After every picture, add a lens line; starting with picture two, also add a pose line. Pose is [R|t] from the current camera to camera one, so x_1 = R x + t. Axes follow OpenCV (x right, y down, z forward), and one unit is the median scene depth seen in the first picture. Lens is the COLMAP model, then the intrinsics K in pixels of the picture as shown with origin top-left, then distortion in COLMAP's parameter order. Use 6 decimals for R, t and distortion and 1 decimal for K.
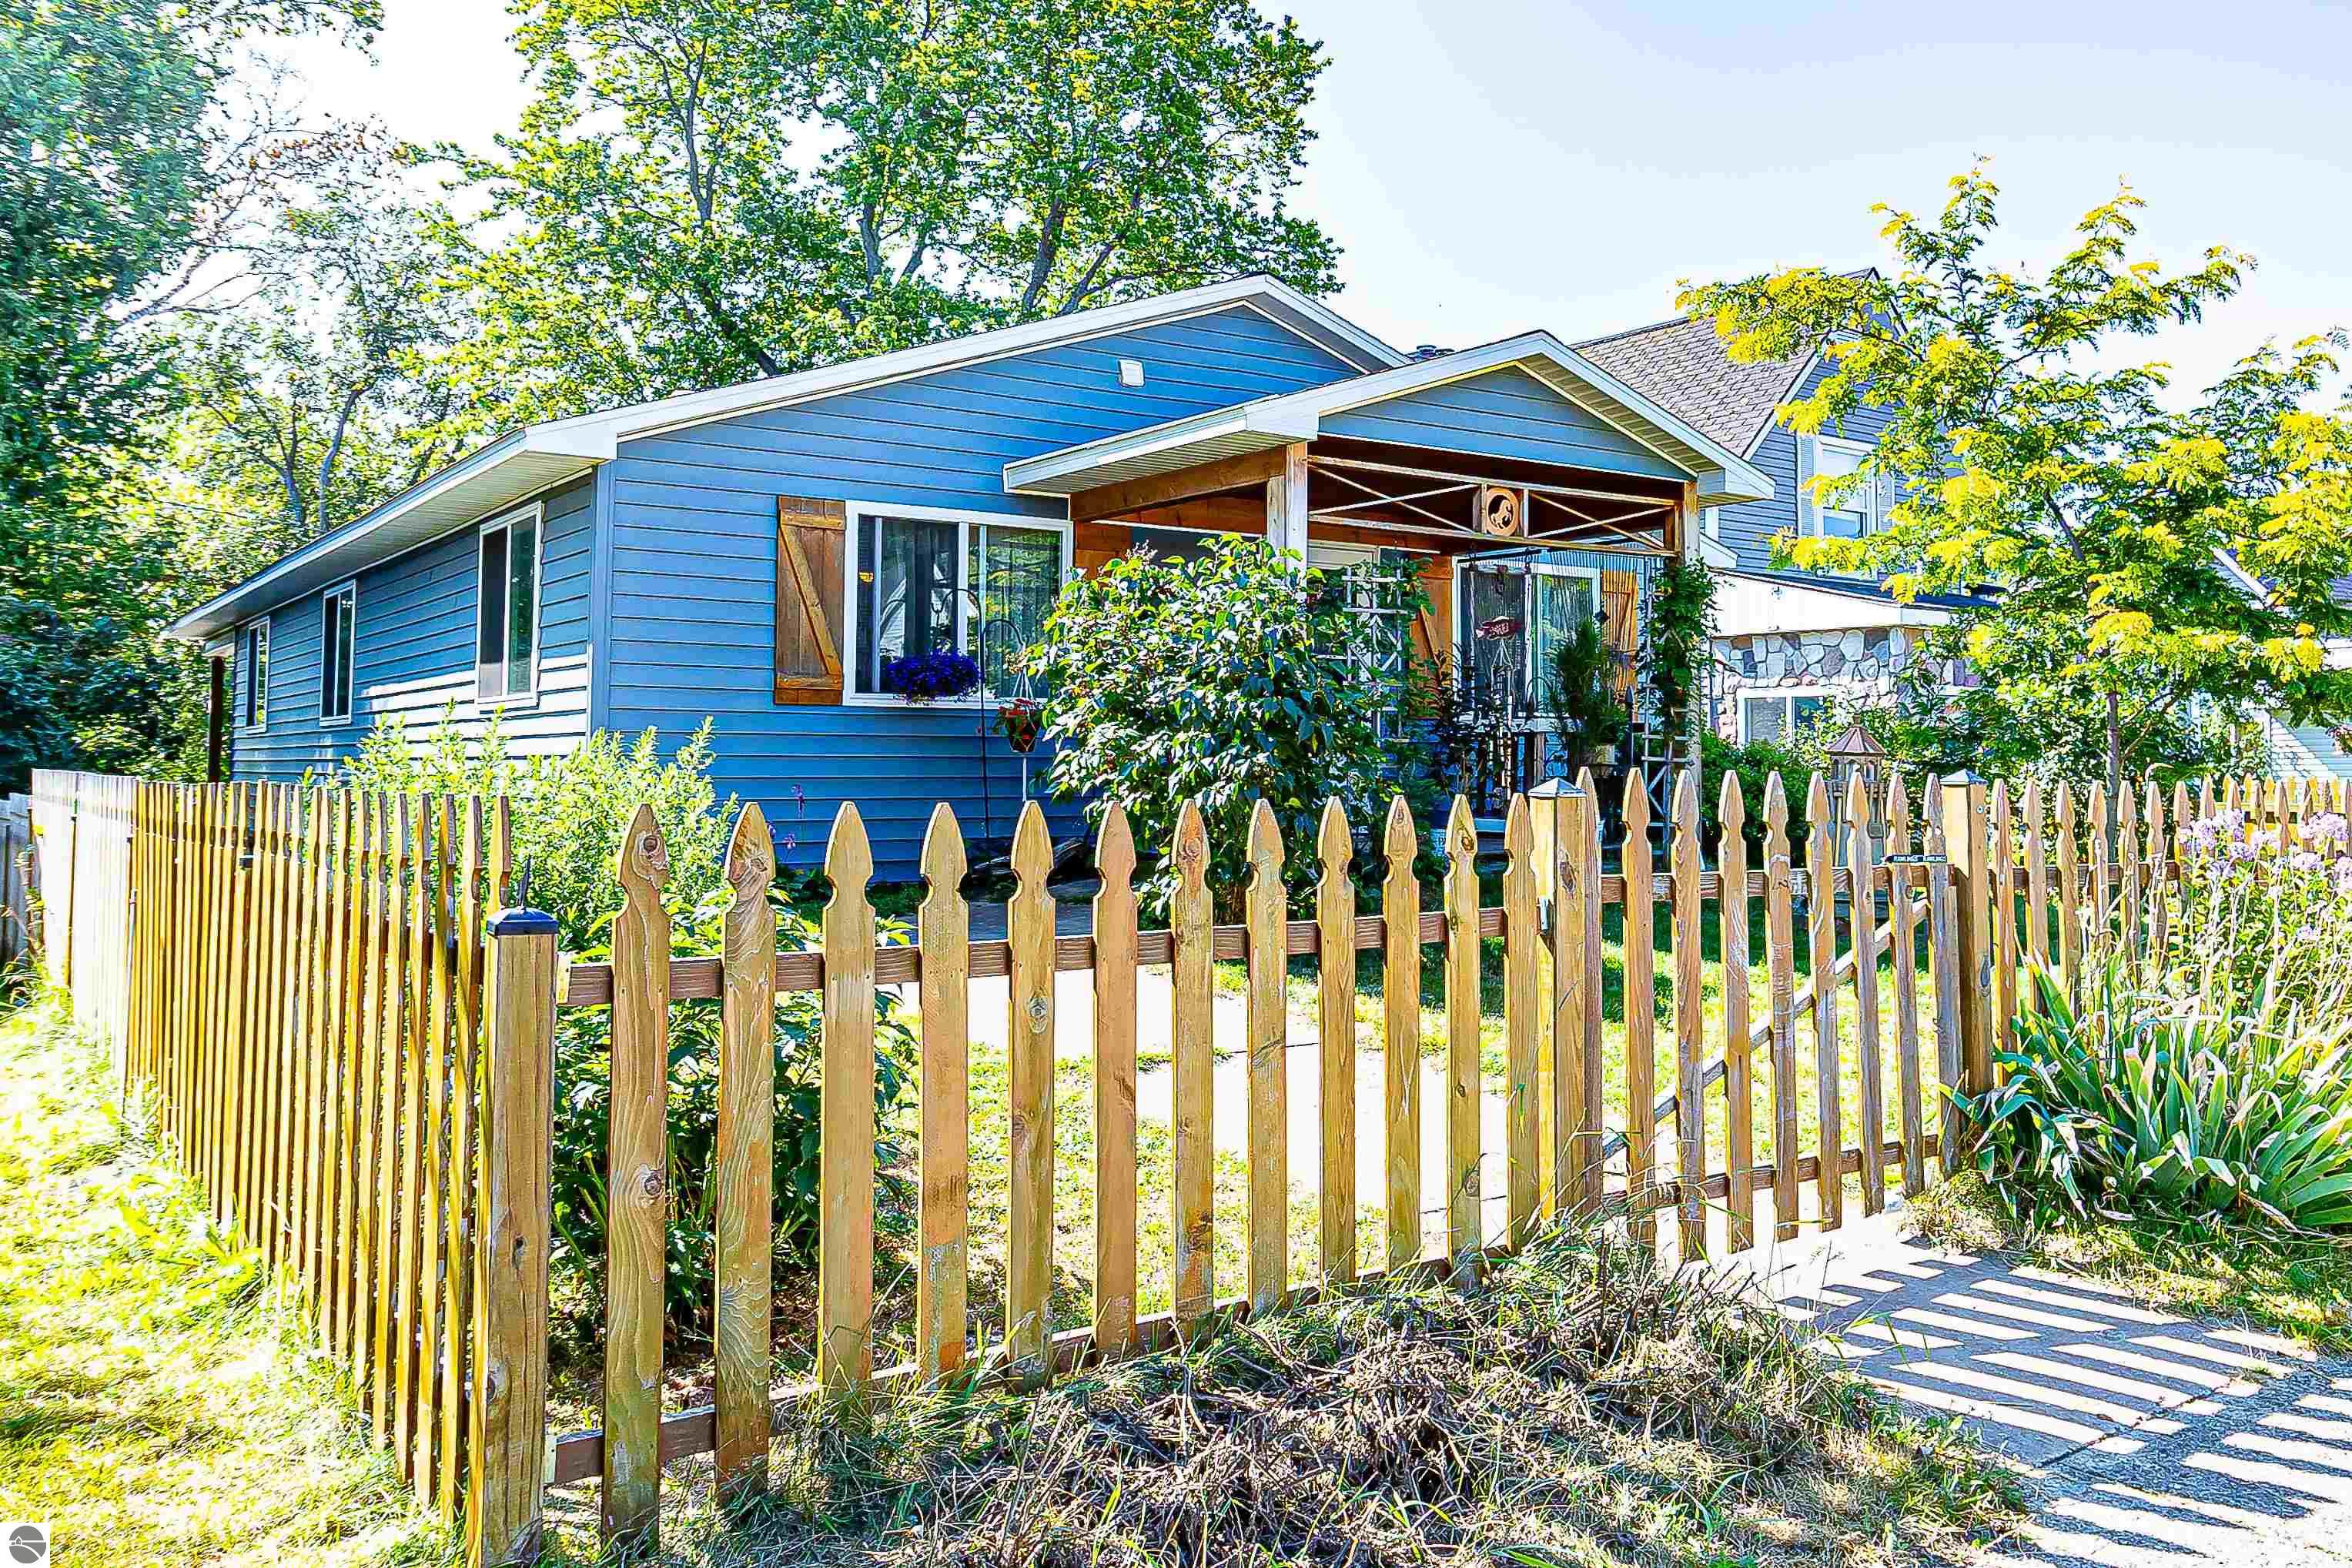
lens RADIAL K [[1936.2, 0, 1348.2], [0, 1936.2, 679.2], [0, 0, 1]] dist [-0.037254, -0.001907]
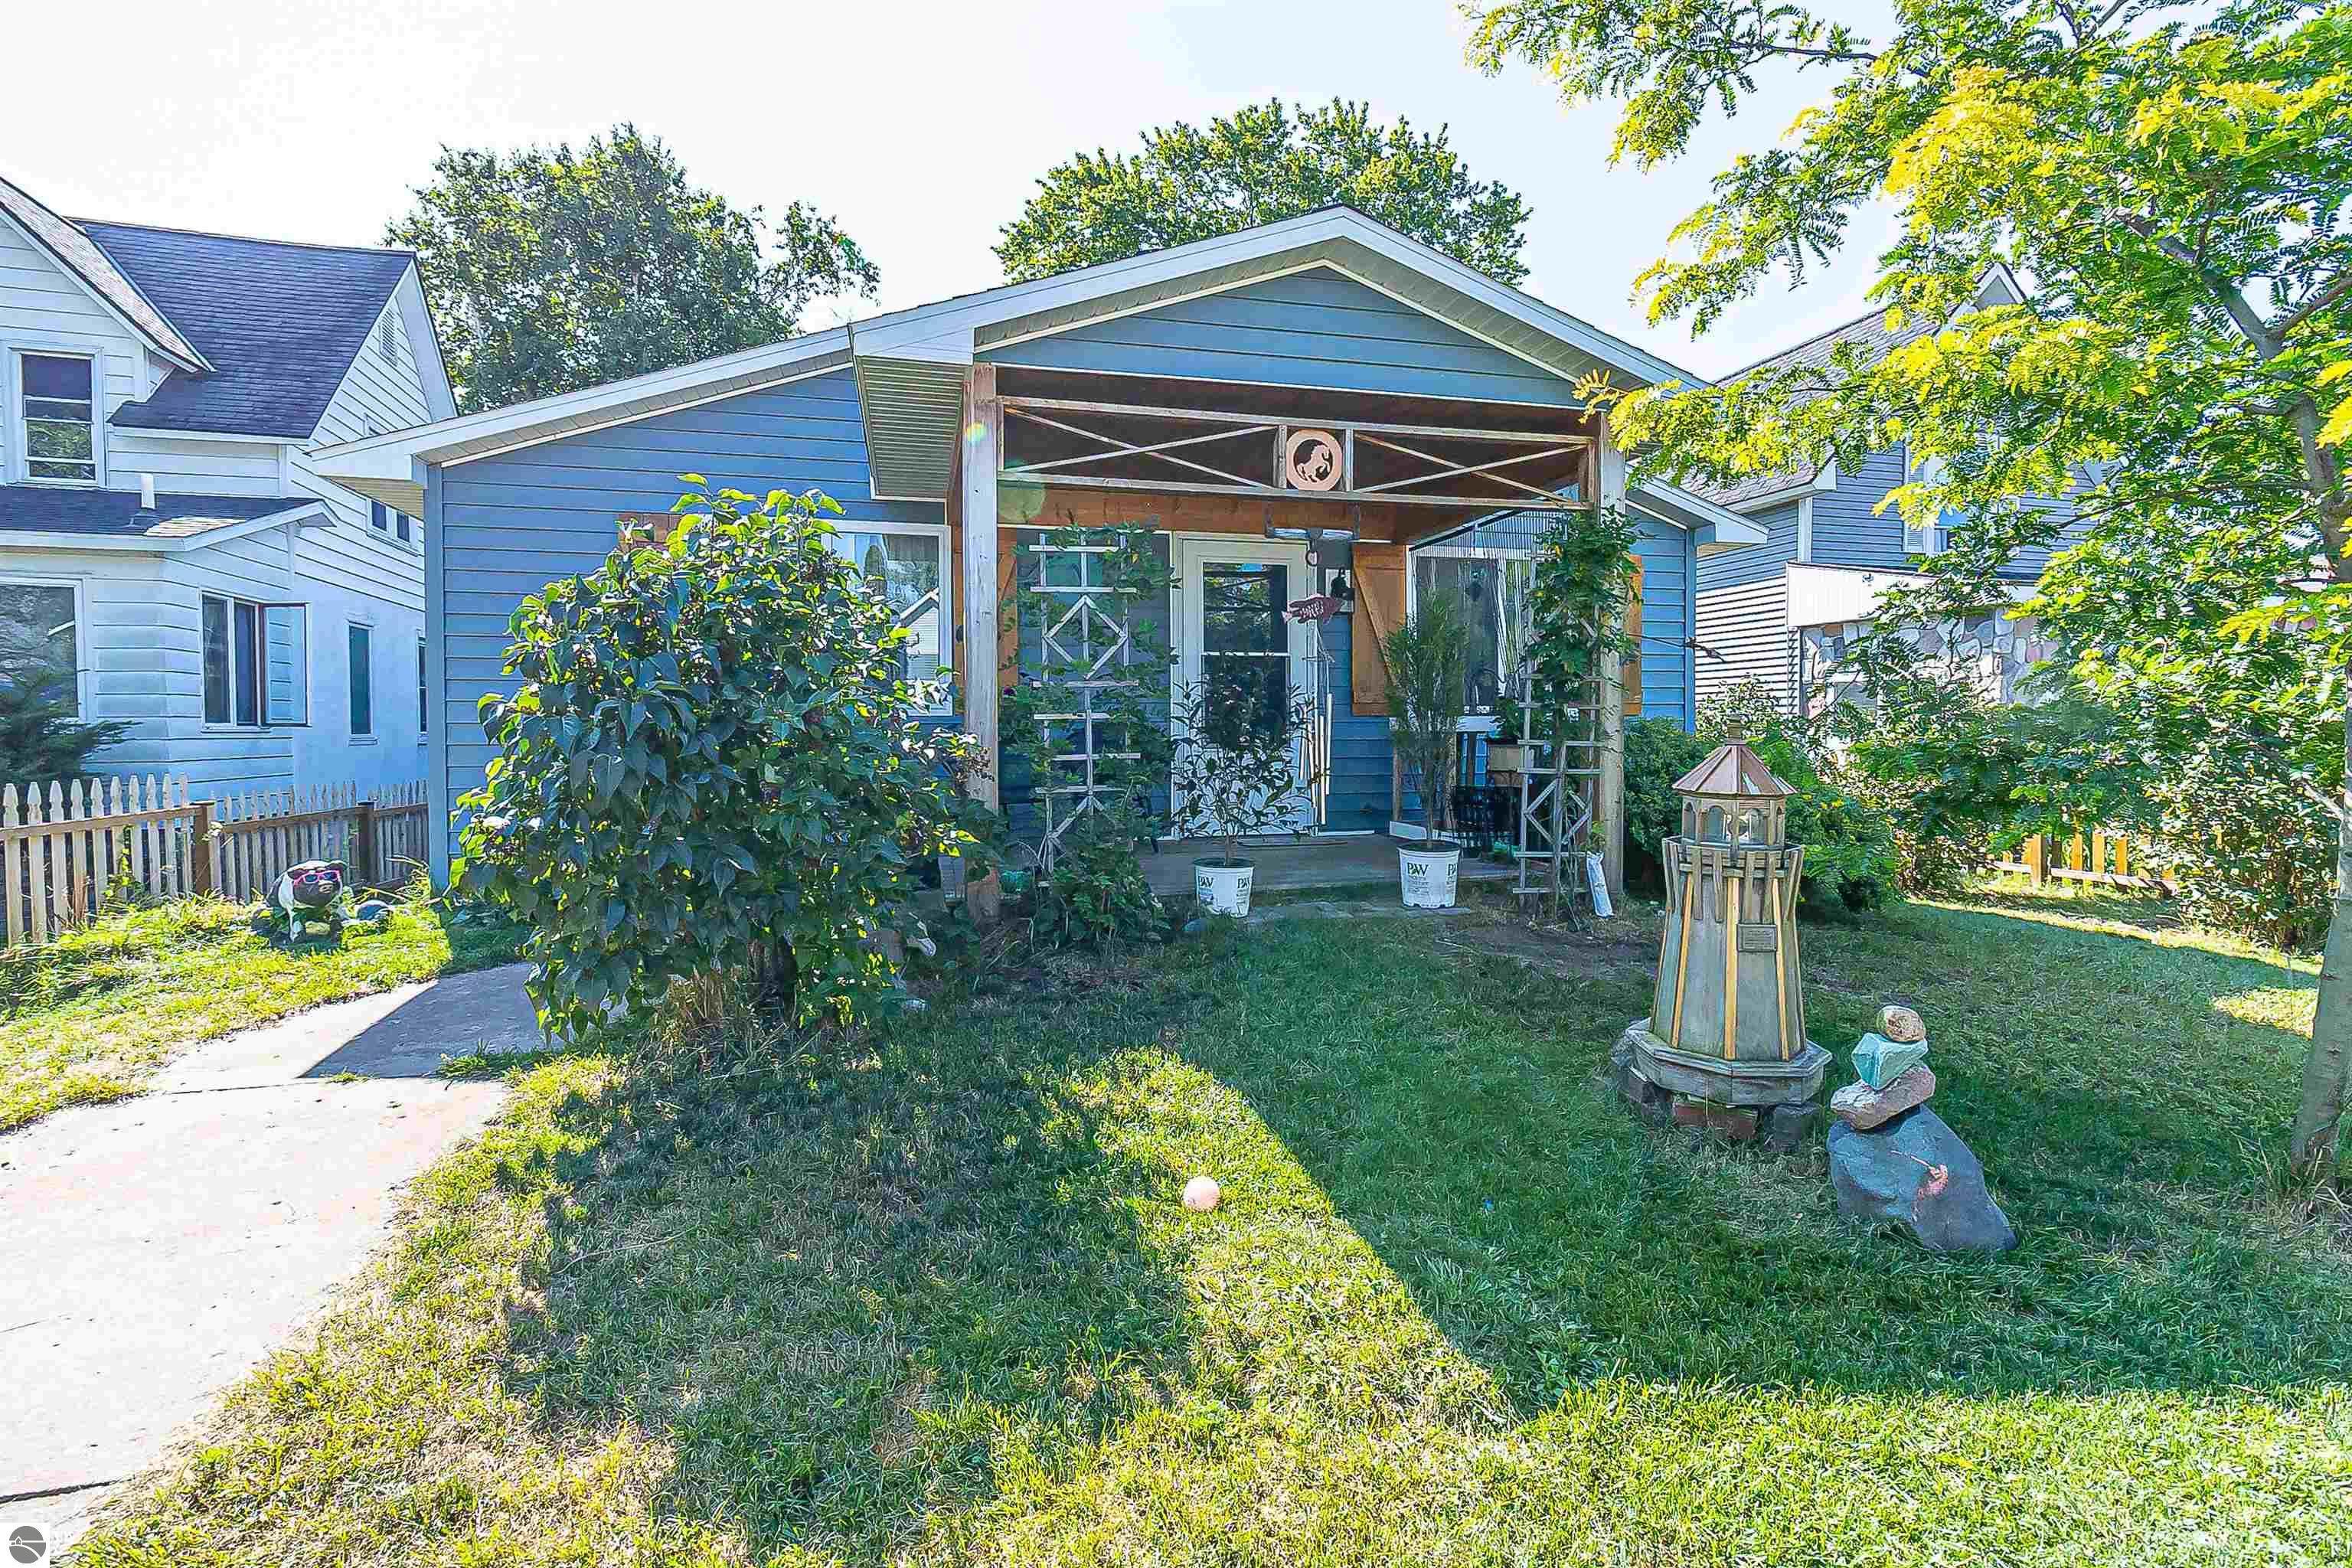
lens RADIAL K [[1086.4, 0, 1198.3], [0, 1086.4, 761.5], [0, 0, 1]] dist [0.000175, 0.000211]
pose [[0.921169, 0.004249, -0.389140, 0.220056], [0.025438, 0.997144, 0.071104, 0.003354], [0.388331, -0.075398, 0.918430, 0.595154]]
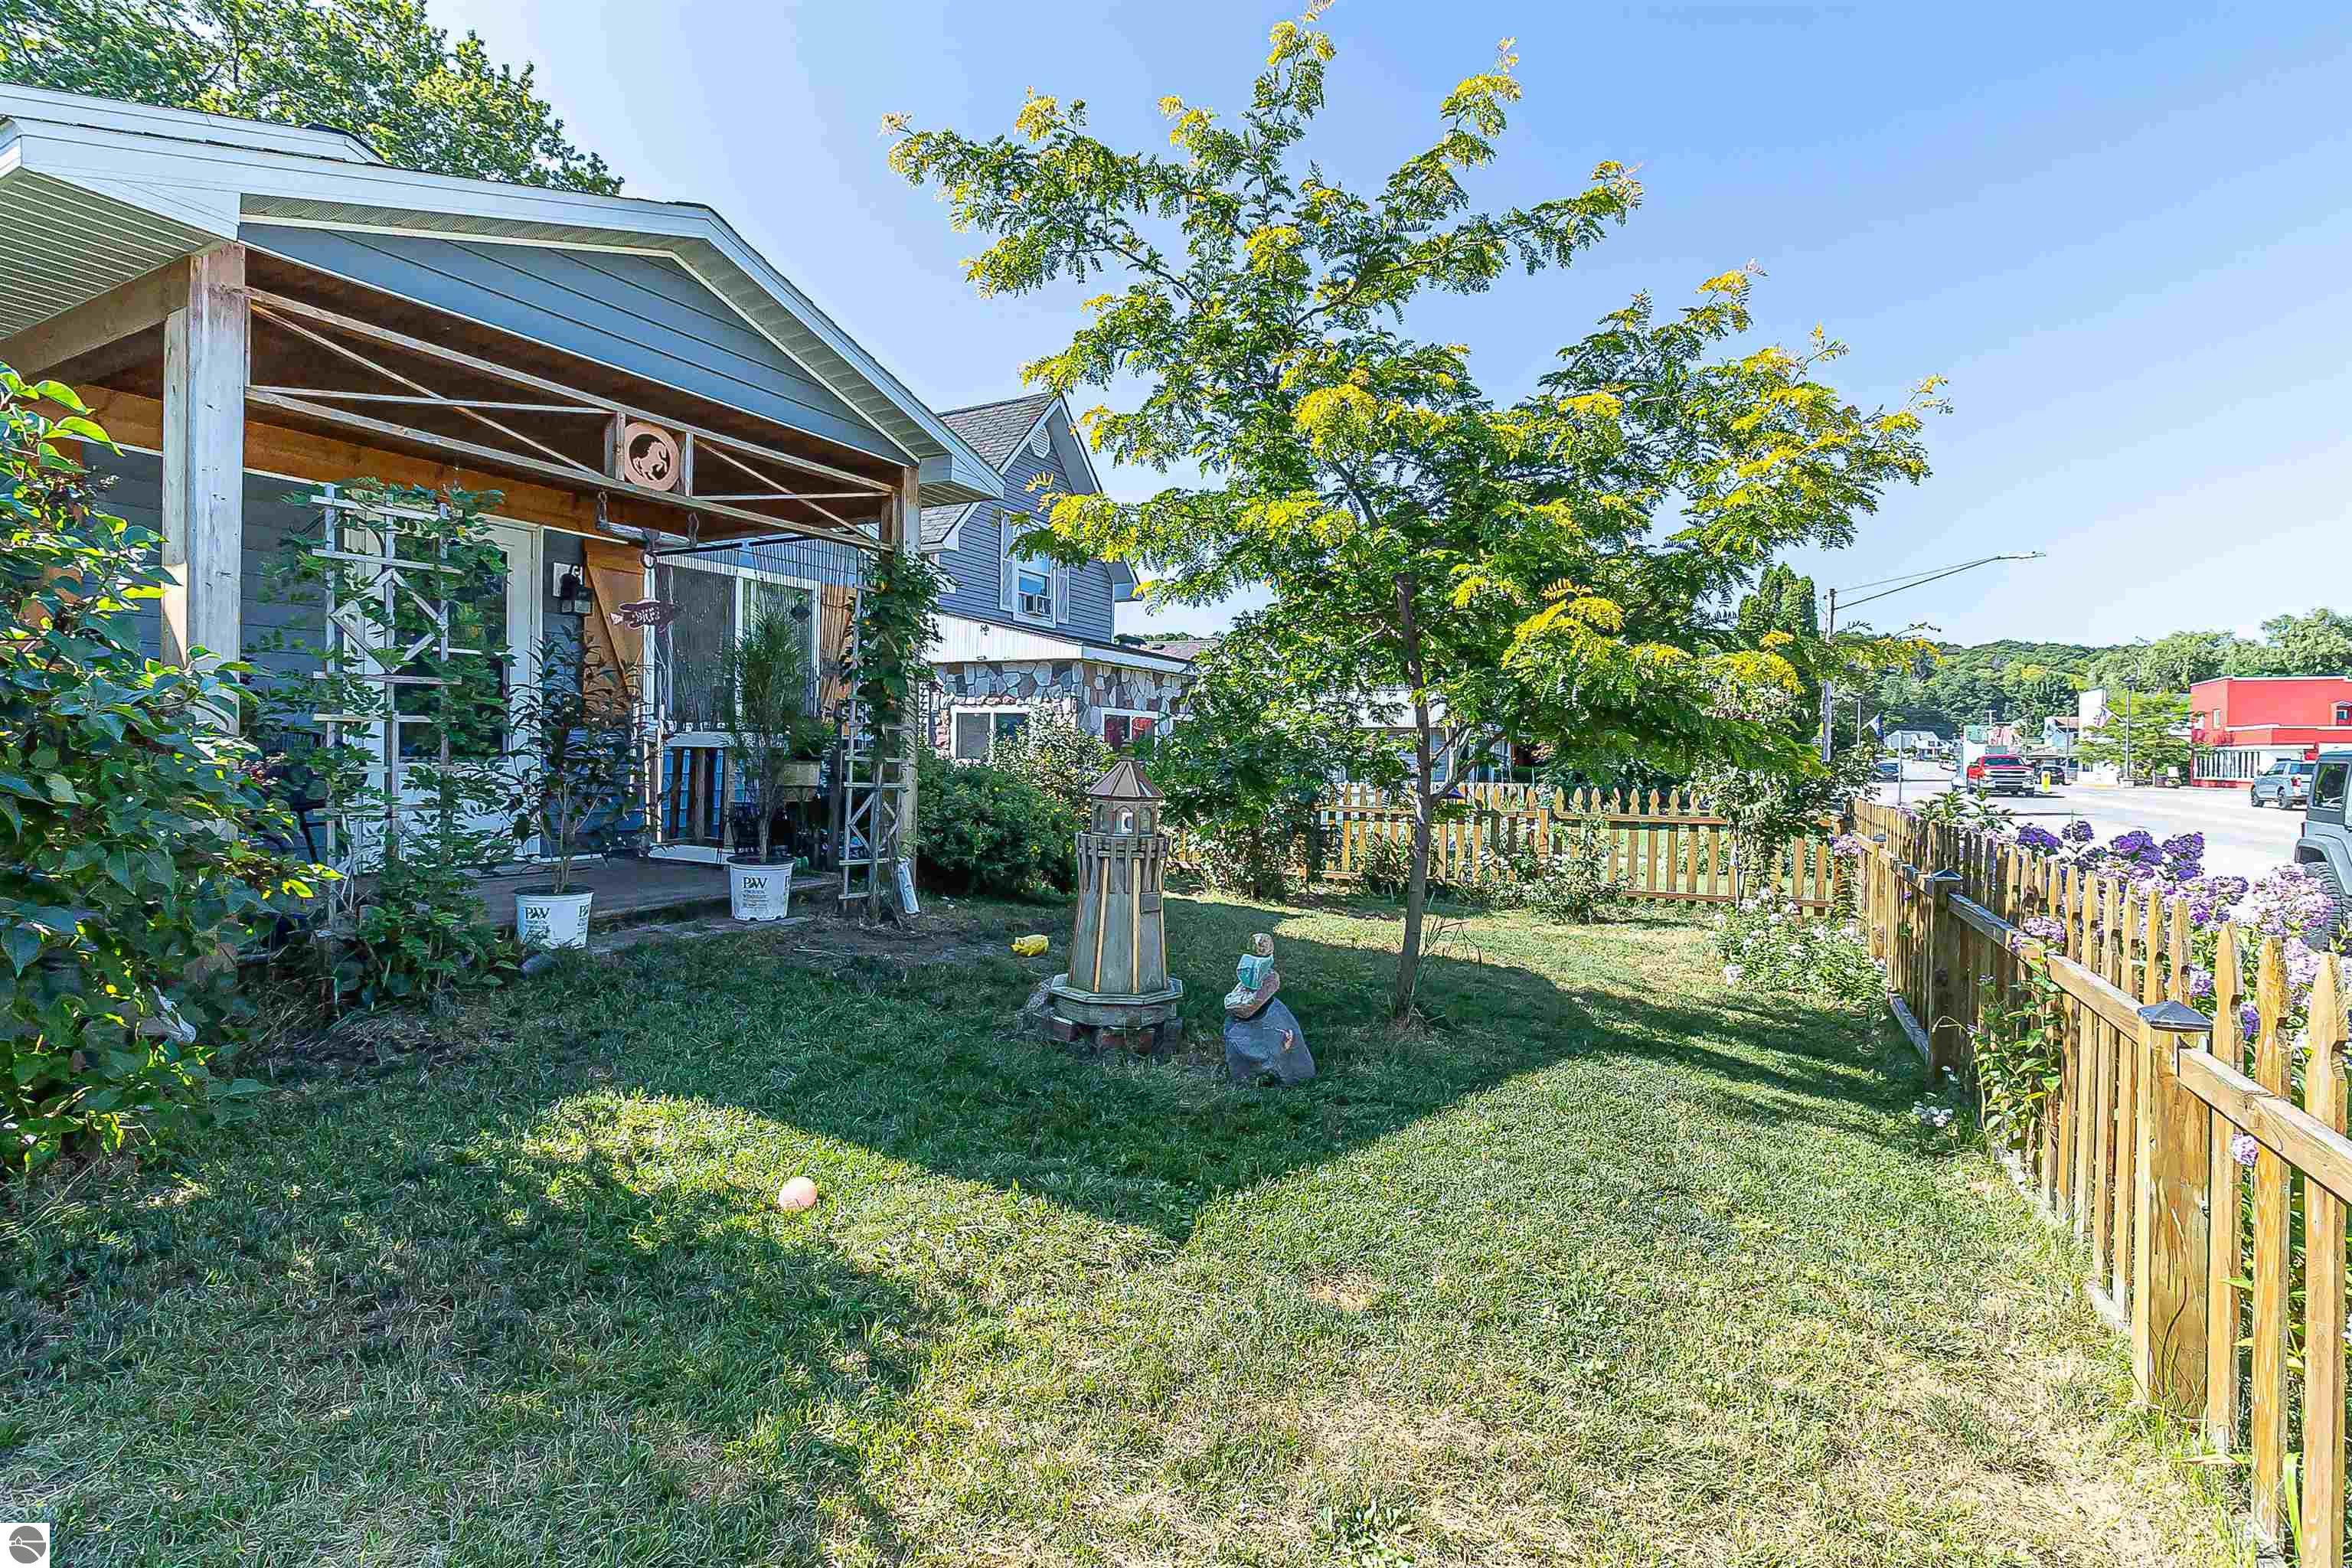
lens RADIAL K [[1086.4, 0, 1198.3], [0, 1086.4, 761.5], [0, 0, 1]] dist [0.000175, 0.000211]
pose [[0.909320, 0.010181, 0.415973, 0.103235], [-0.033400, 0.998261, 0.048580, 0.003313], [-0.414755, -0.058068, 0.908079, 0.553226]]
